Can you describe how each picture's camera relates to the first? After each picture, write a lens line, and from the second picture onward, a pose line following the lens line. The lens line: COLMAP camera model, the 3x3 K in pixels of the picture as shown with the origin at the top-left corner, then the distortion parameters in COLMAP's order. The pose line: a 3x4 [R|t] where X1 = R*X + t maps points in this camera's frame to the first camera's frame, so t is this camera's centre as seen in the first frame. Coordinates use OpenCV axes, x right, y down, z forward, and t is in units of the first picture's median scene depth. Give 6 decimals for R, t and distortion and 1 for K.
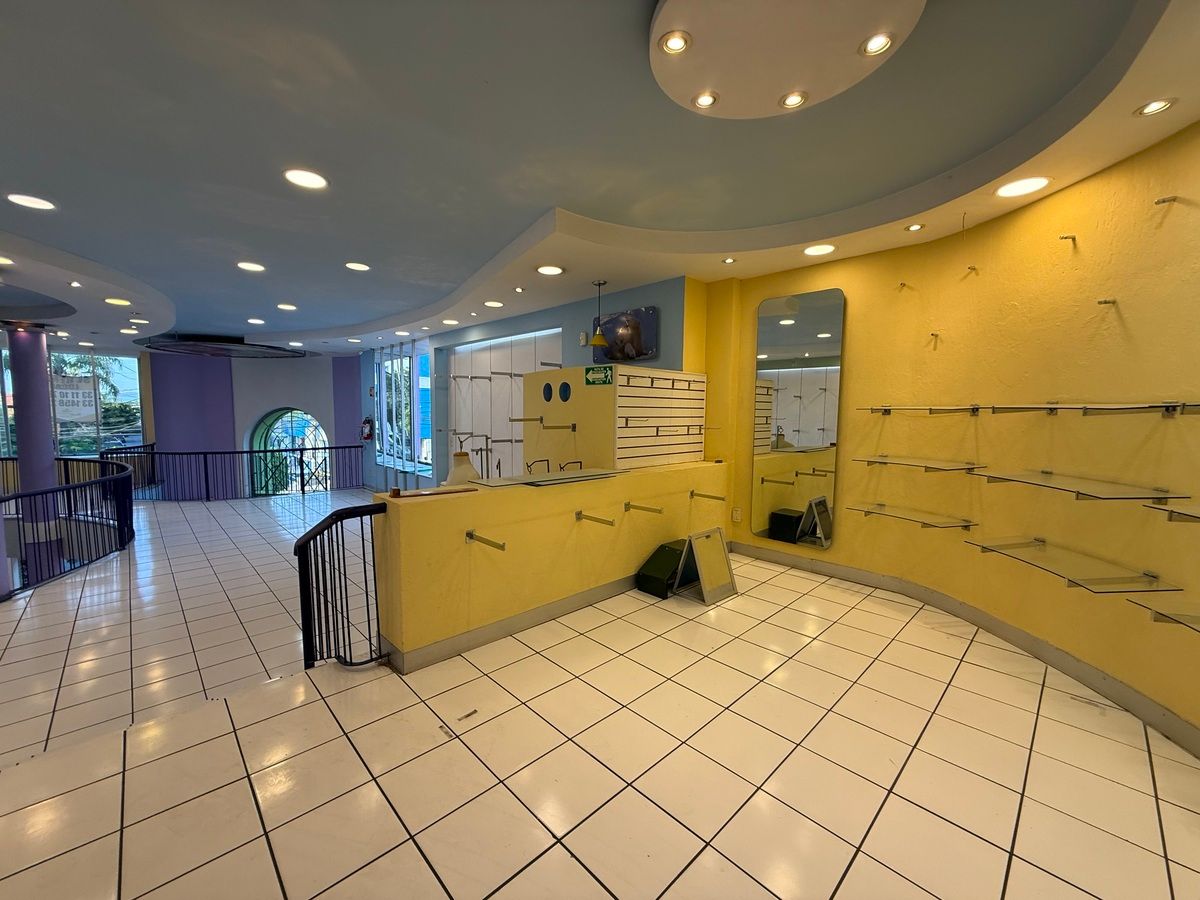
lens RADIAL K [[479.0, 0, 597.2], [0, 479.0, 449.6], [0, 0, 1]] dist [0.001298, 0.000262]
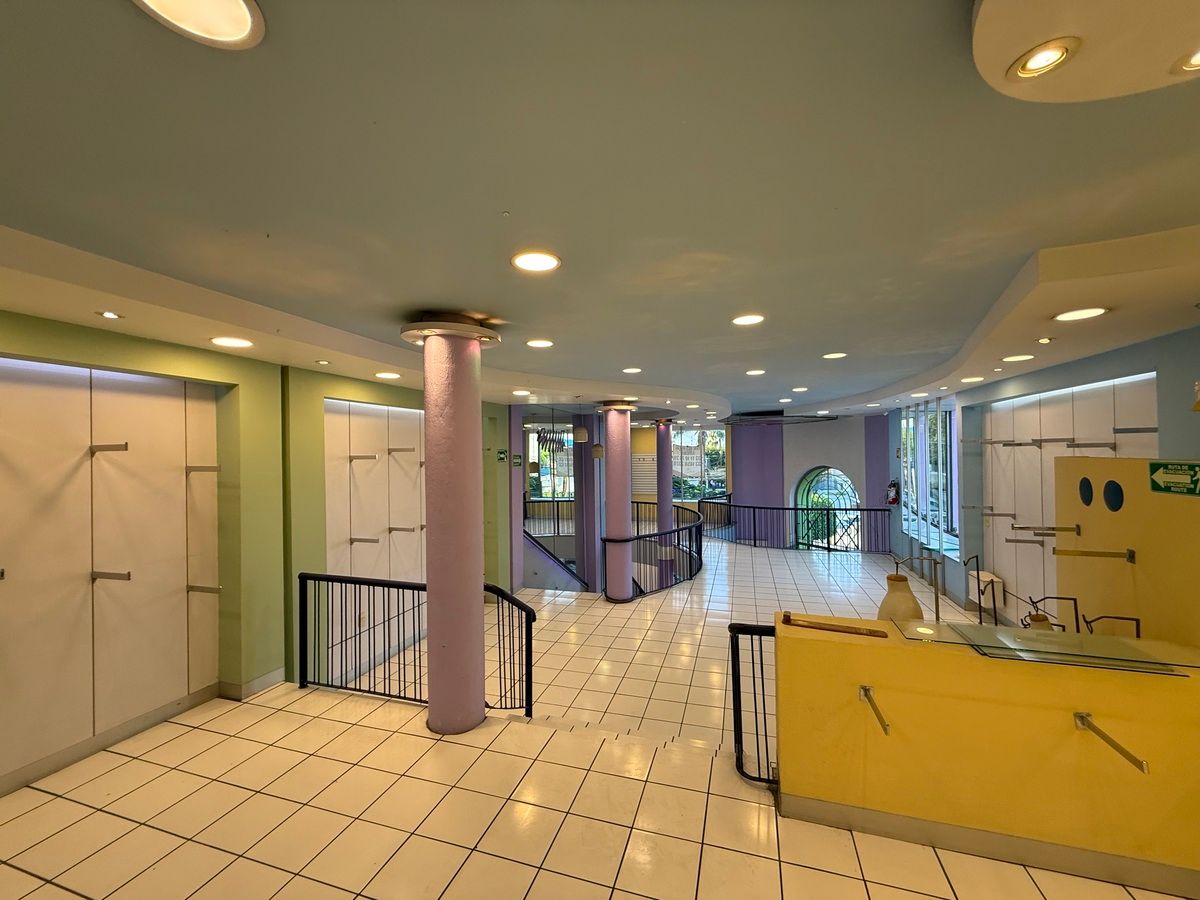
lens RADIAL K [[479.0, 0, 596.5], [0, 479.0, 449.4], [0, 0, 1]] dist [0.001298, 0.000262]
pose [[0.478805, -0.024193, -0.877588, 0.104246], [-0.051825, 0.997098, -0.055763, -0.070587], [0.876391, 0.072181, 0.476161, 0.059749]]
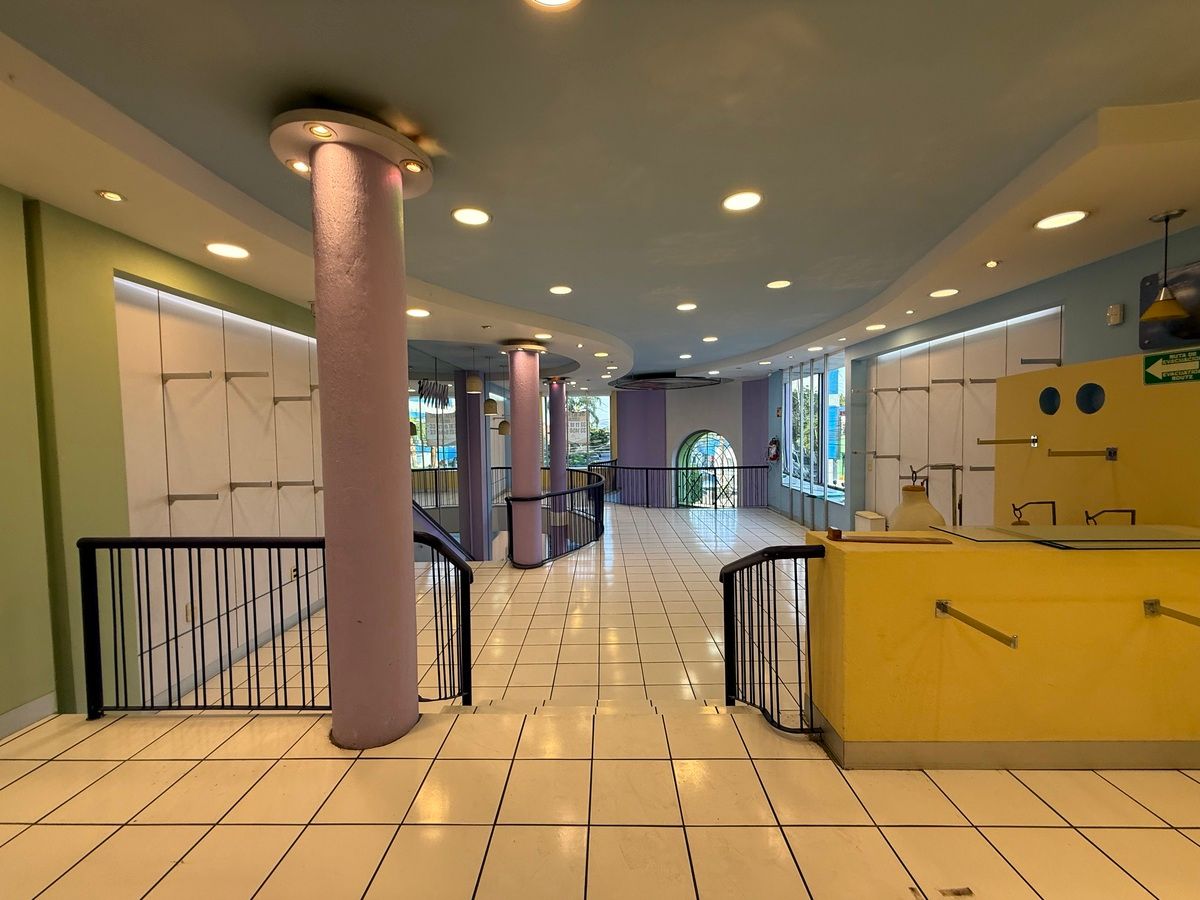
lens RADIAL K [[479.0, 0, 596.9], [0, 479.0, 450.7], [0, 0, 1]] dist [0.001298, 0.000262]
pose [[0.706603, 0.008380, -0.707561, -0.050310], [-0.035201, 0.999108, -0.023321, -0.007466], [0.706734, 0.041385, 0.706267, 0.049177]]
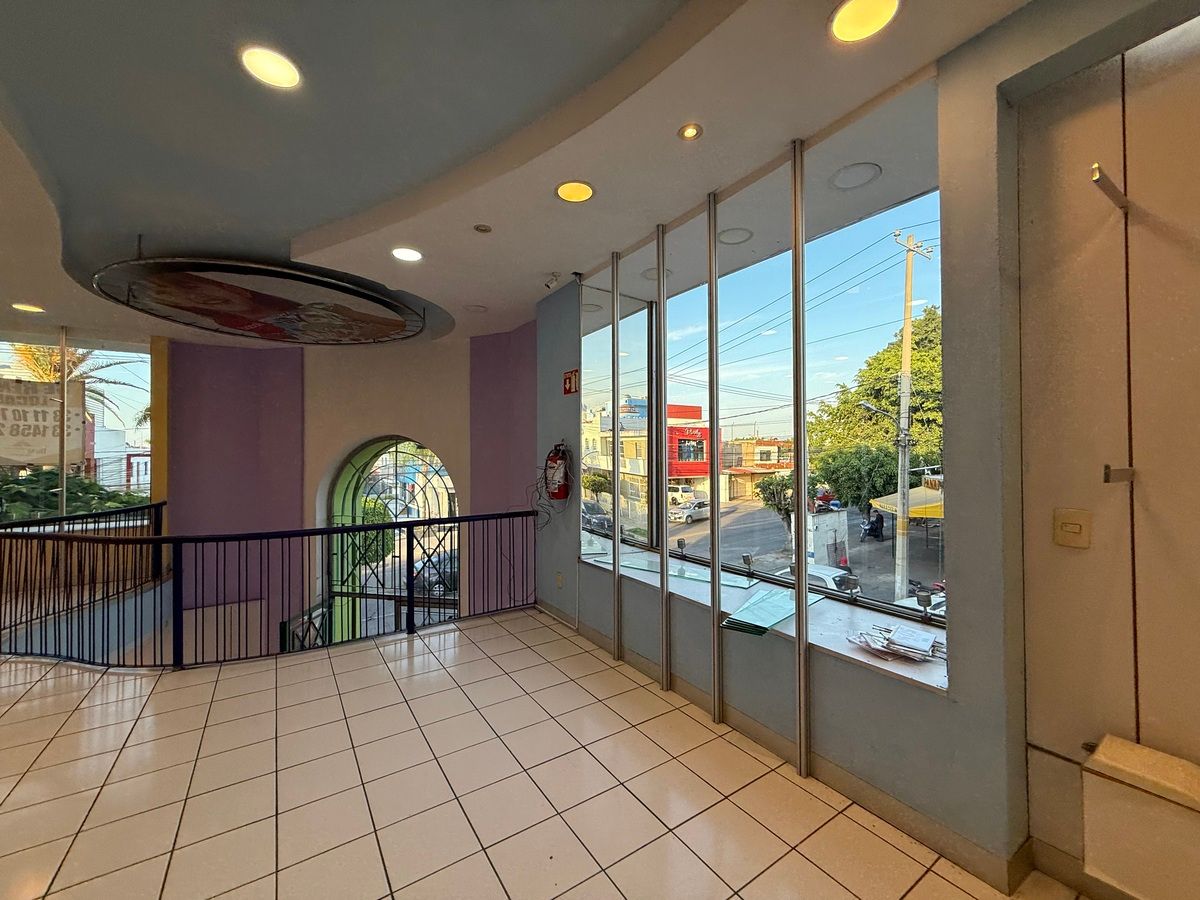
lens RADIAL K [[479.0, 0, 597.1], [0, 479.0, 448.9], [0, 0, 1]] dist [0.001298, 0.000262]
pose [[0.984665, -0.014962, -0.173815, -0.576862], [-0.002556, 0.994971, -0.100126, -0.035346], [0.174439, 0.099035, 0.979675, 0.917443]]
